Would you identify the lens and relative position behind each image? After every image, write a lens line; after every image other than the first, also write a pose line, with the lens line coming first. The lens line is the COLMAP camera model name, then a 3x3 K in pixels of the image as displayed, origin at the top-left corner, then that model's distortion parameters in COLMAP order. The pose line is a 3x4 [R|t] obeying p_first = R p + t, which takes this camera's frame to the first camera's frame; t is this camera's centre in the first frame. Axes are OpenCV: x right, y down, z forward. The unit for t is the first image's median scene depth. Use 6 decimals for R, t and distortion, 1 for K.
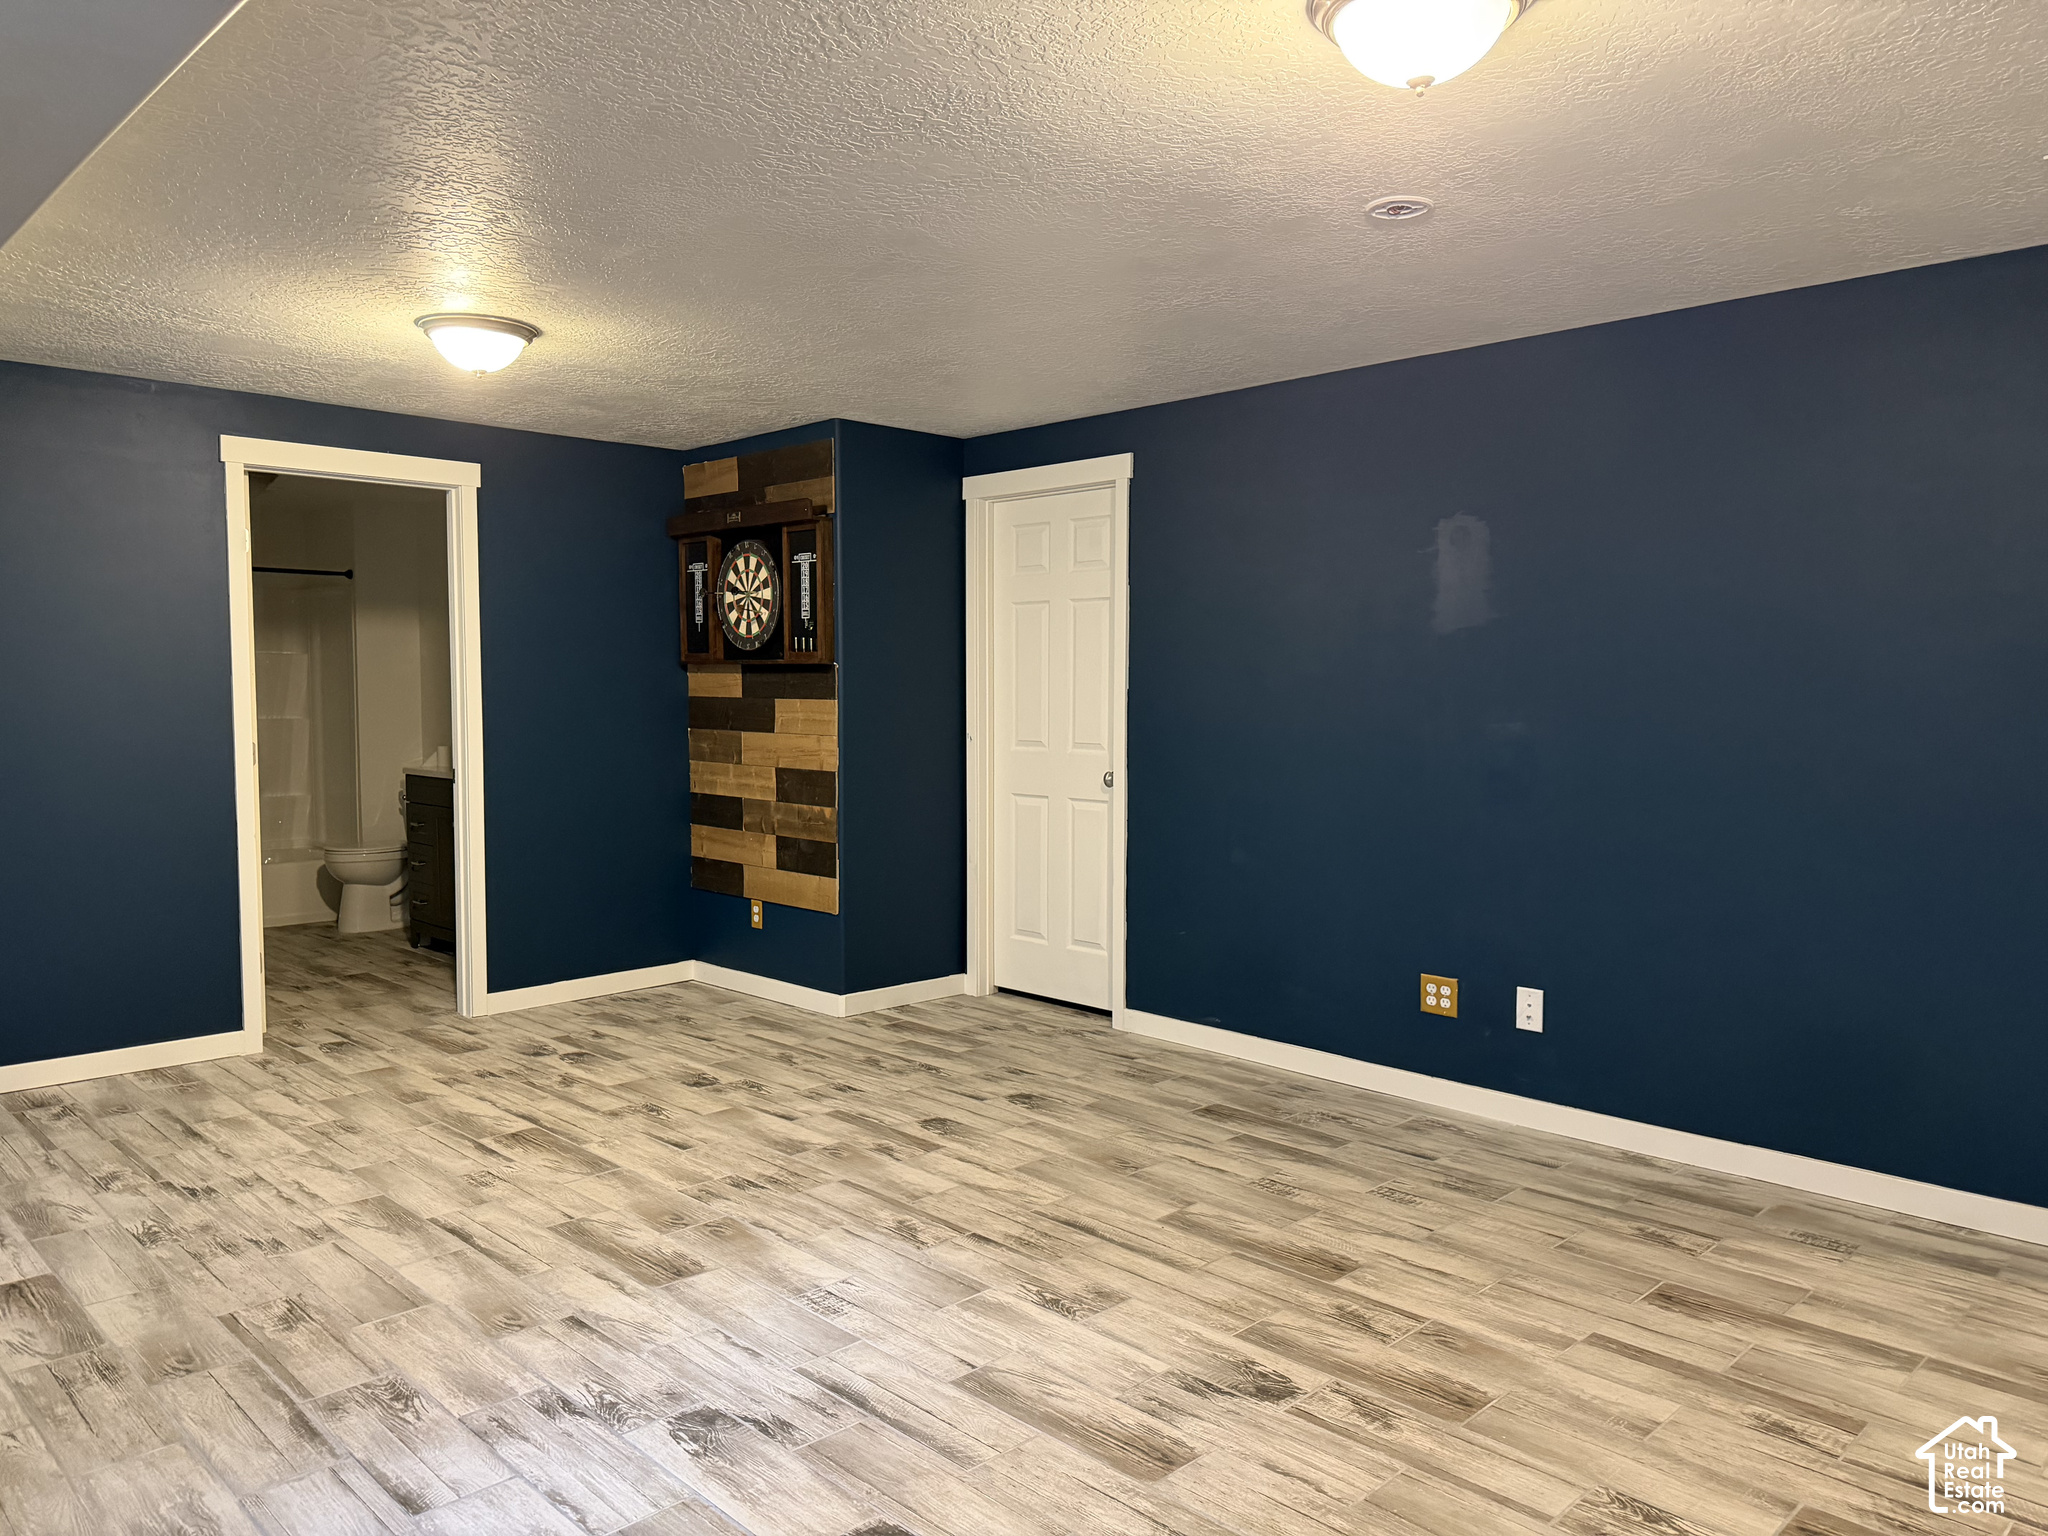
lens RADIAL K [[1434.5, 0, 1018.9], [0, 1434.5, 774.6], [0, 0, 1]] dist [0.166300, -0.310332]
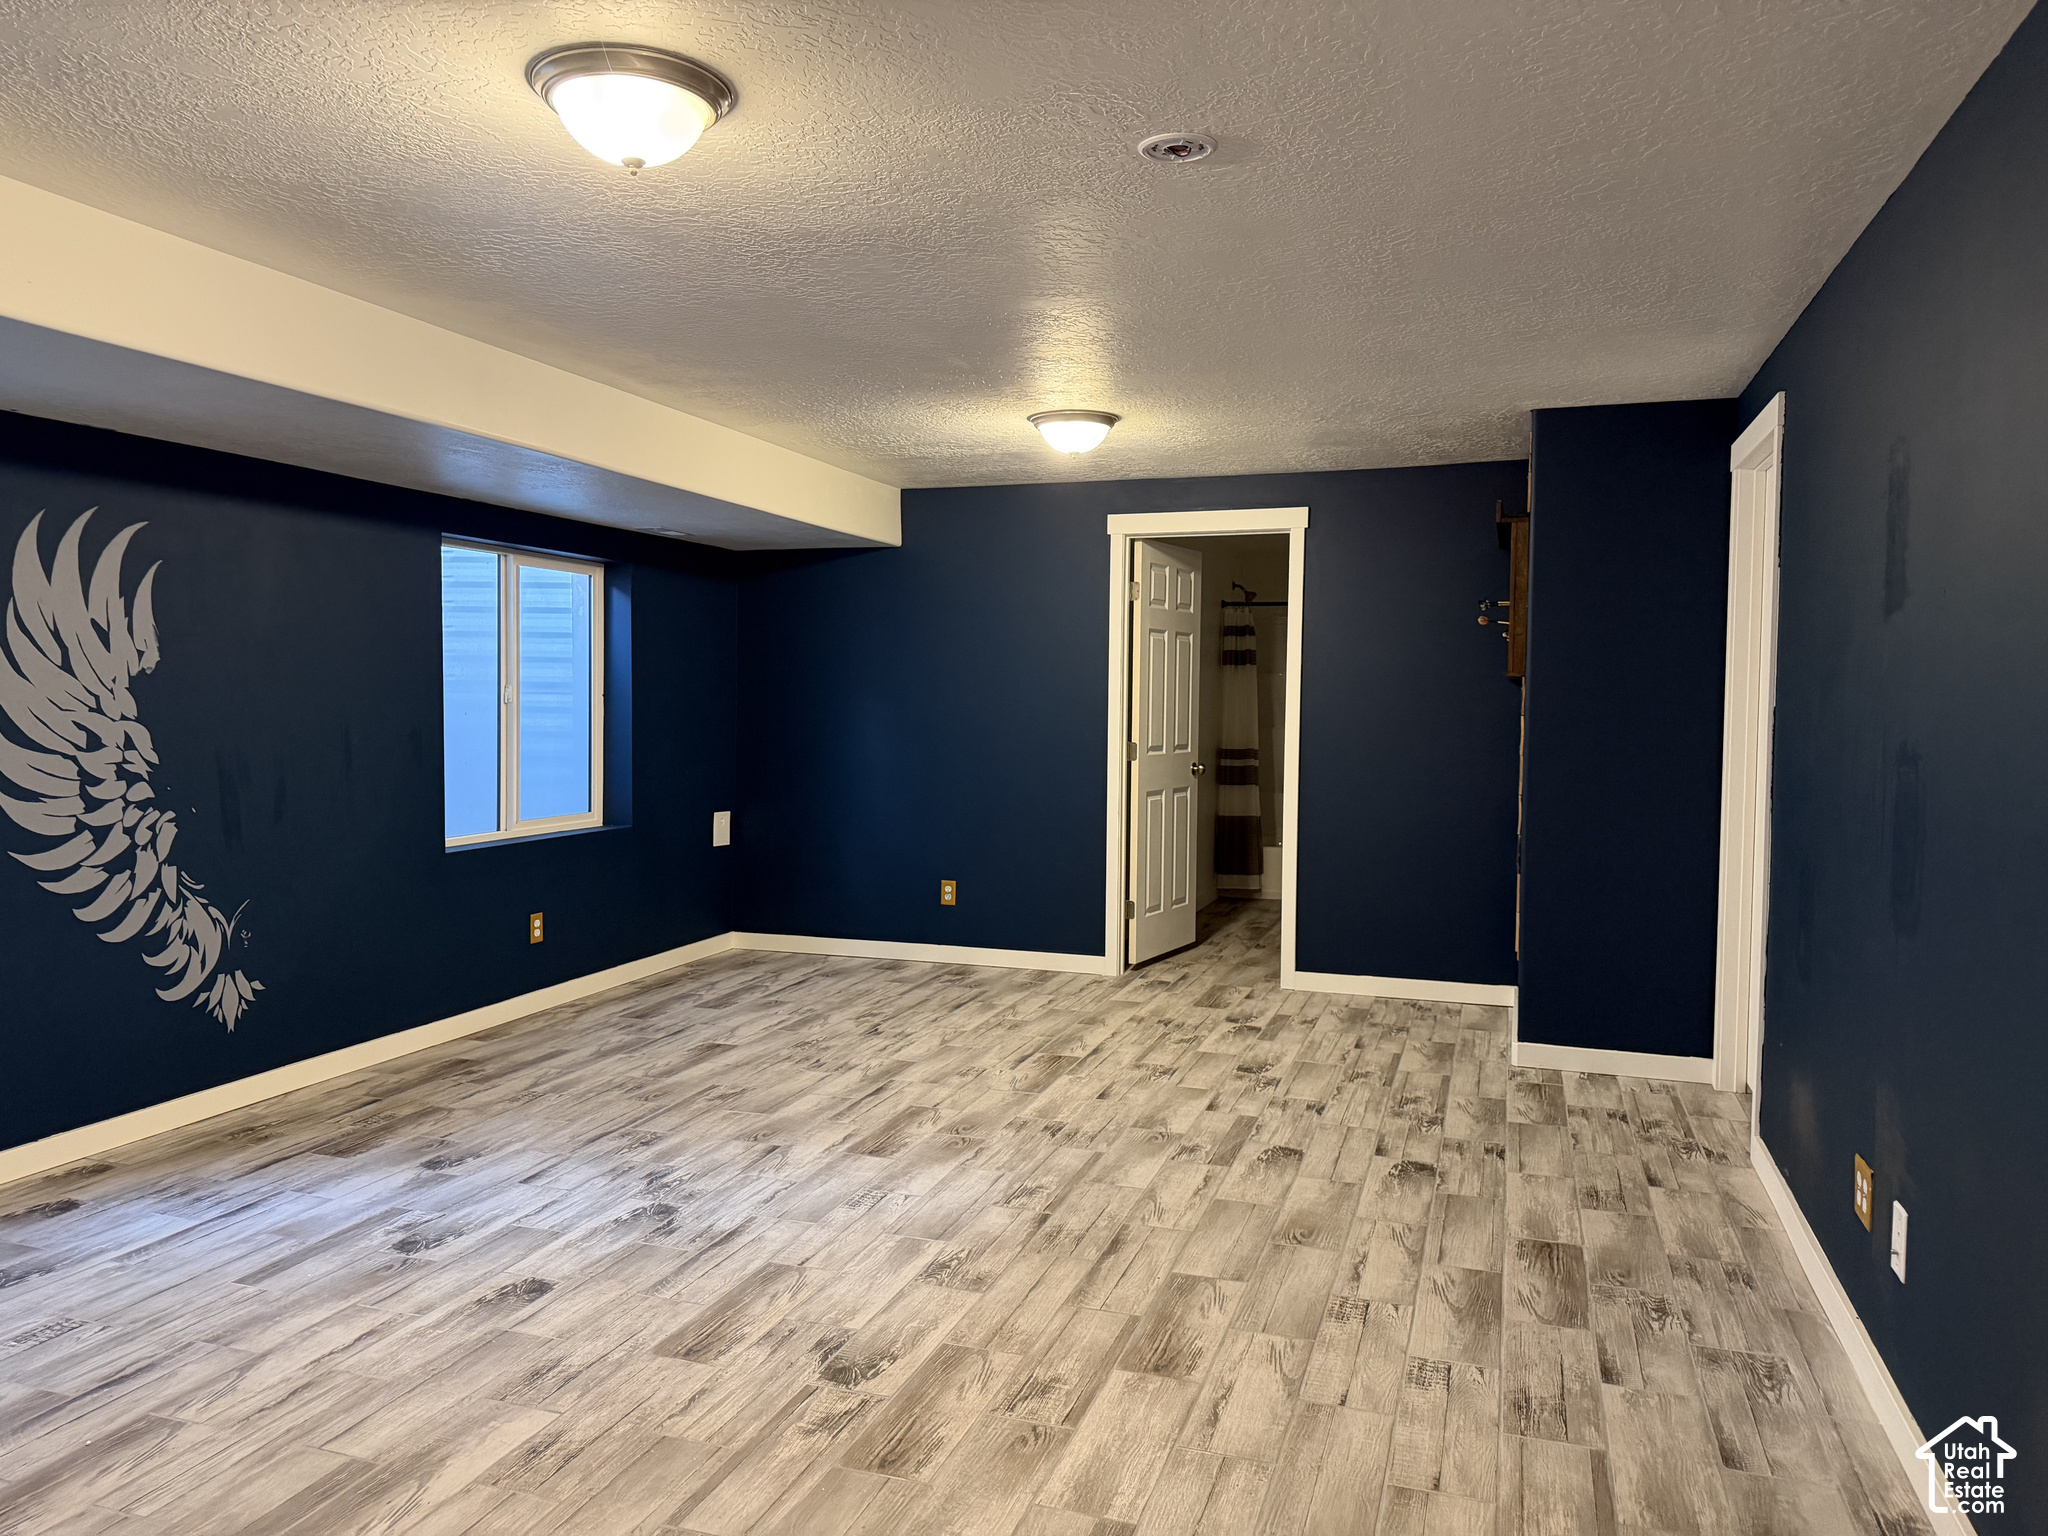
lens RADIAL K [[1434.5, 0, 1018.9], [0, 1434.5, 774.6], [0, 0, 1]] dist [0.166300, -0.310332]
pose [[0.446430, 0.050553, -0.893390, 0.824339], [-0.061147, 0.997793, 0.025906, -0.028657], [0.892727, 0.043063, 0.448535, 0.453934]]
